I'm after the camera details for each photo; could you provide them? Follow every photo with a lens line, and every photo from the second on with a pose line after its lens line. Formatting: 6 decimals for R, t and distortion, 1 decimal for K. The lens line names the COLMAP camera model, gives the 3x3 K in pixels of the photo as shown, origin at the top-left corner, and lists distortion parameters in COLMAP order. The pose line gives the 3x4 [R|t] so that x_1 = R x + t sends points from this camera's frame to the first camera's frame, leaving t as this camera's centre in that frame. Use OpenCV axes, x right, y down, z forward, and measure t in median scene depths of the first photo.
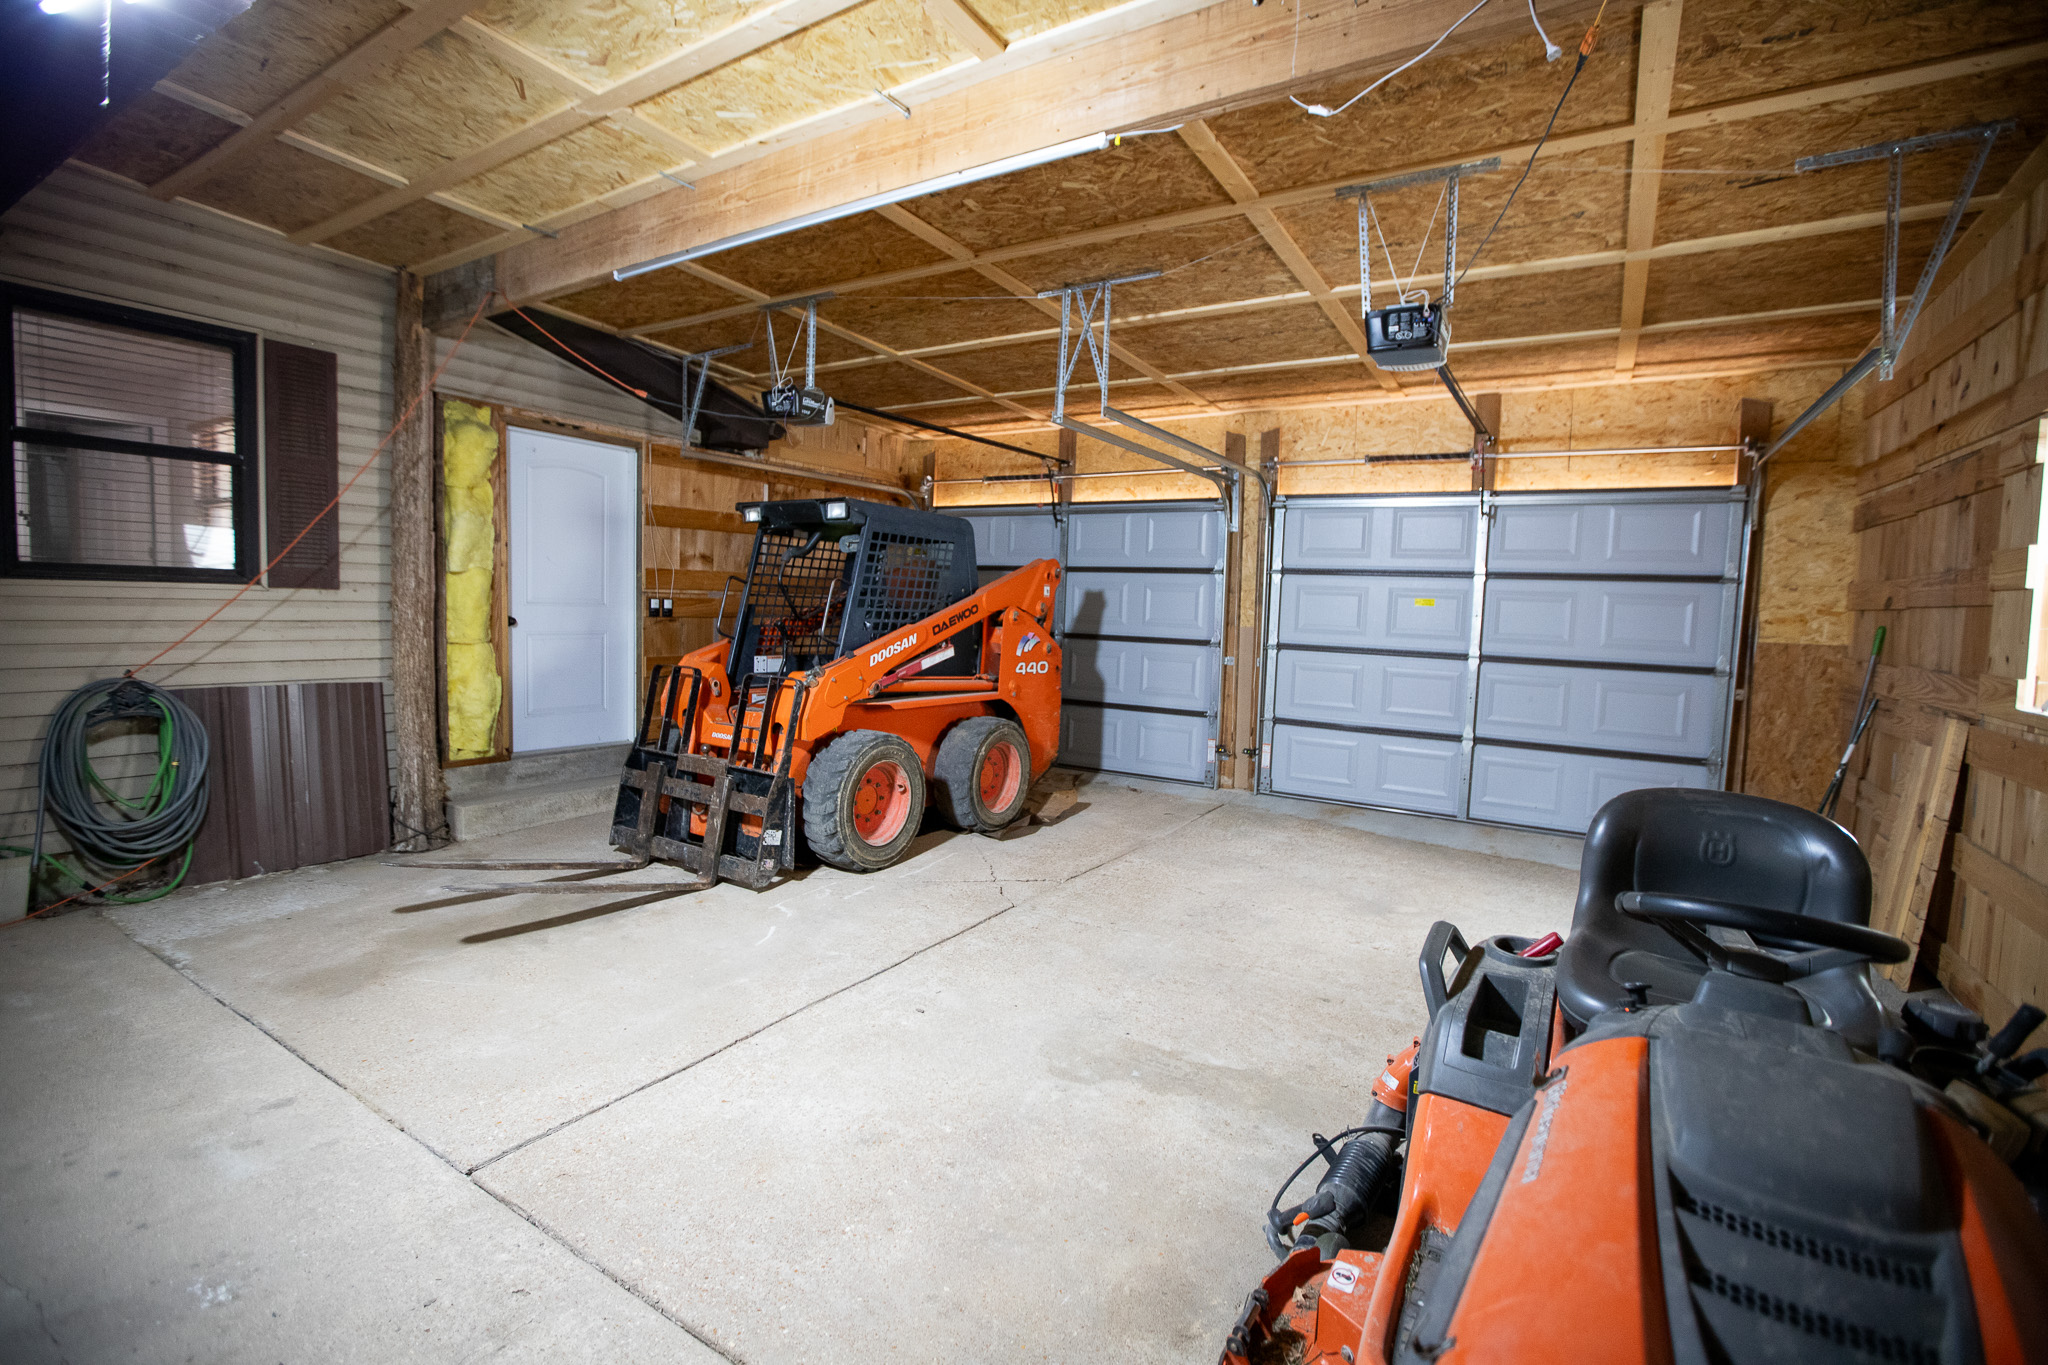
lens RADIAL K [[930.8, 0, 1021.8], [0, 930.8, 686.1], [0, 0, 1]] dist [-0.021975, 0.000808]
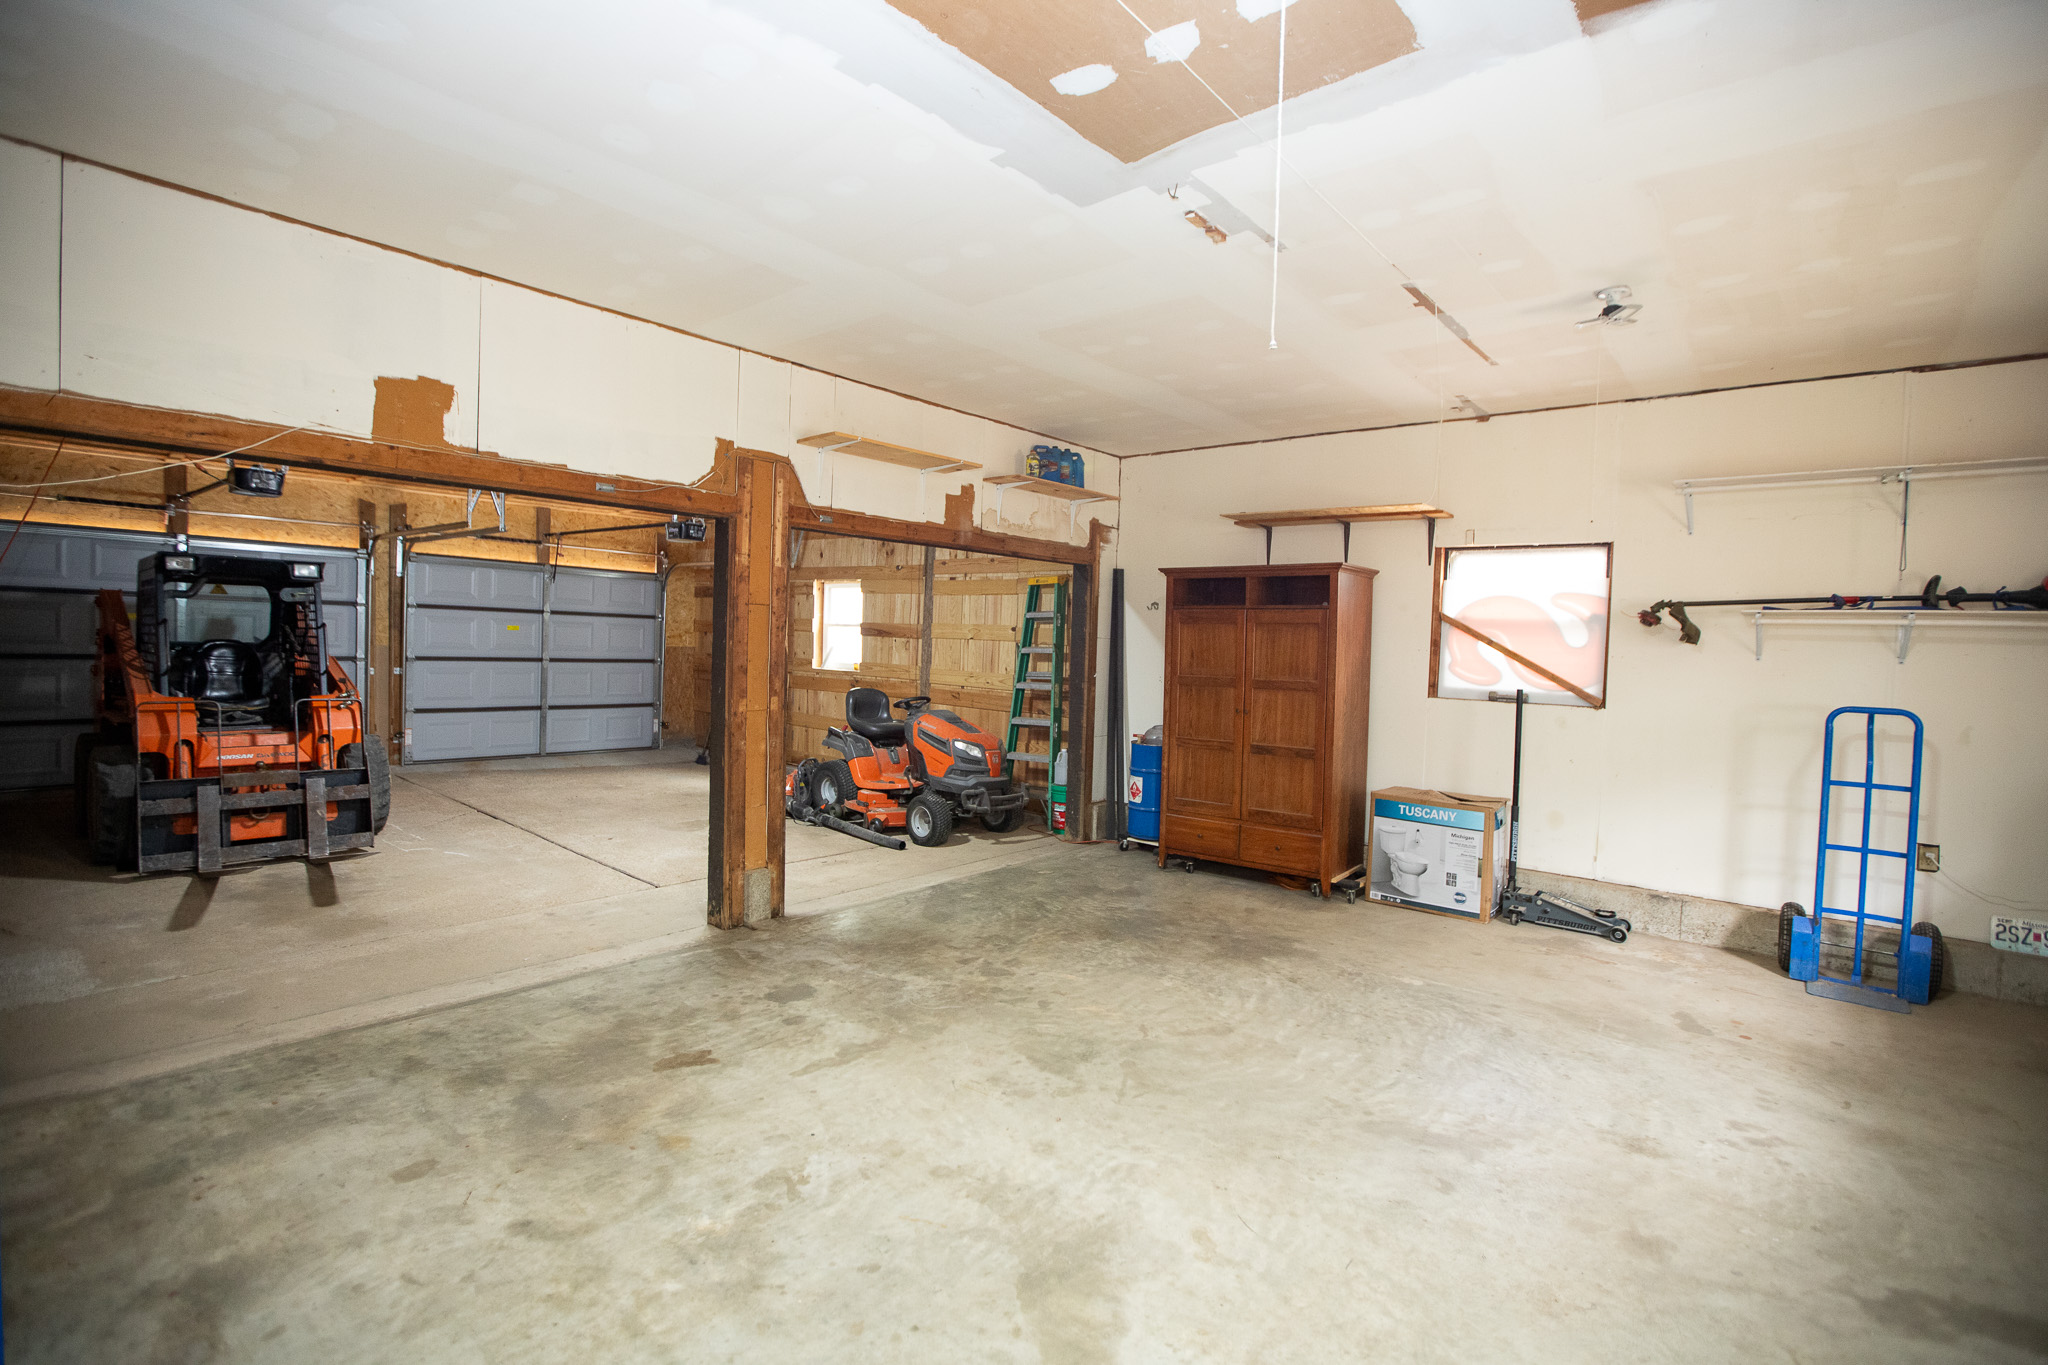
lens RADIAL K [[930.8, 0, 1019.8], [0, 930.8, 675.2], [0, 0, 1]] dist [-0.021975, 0.000808]
pose [[0.158664, -0.063932, 0.985261, -1.178619], [0.058264, 0.996769, 0.055296, -0.050967], [-0.985612, 0.048632, 0.161877, -0.161223]]
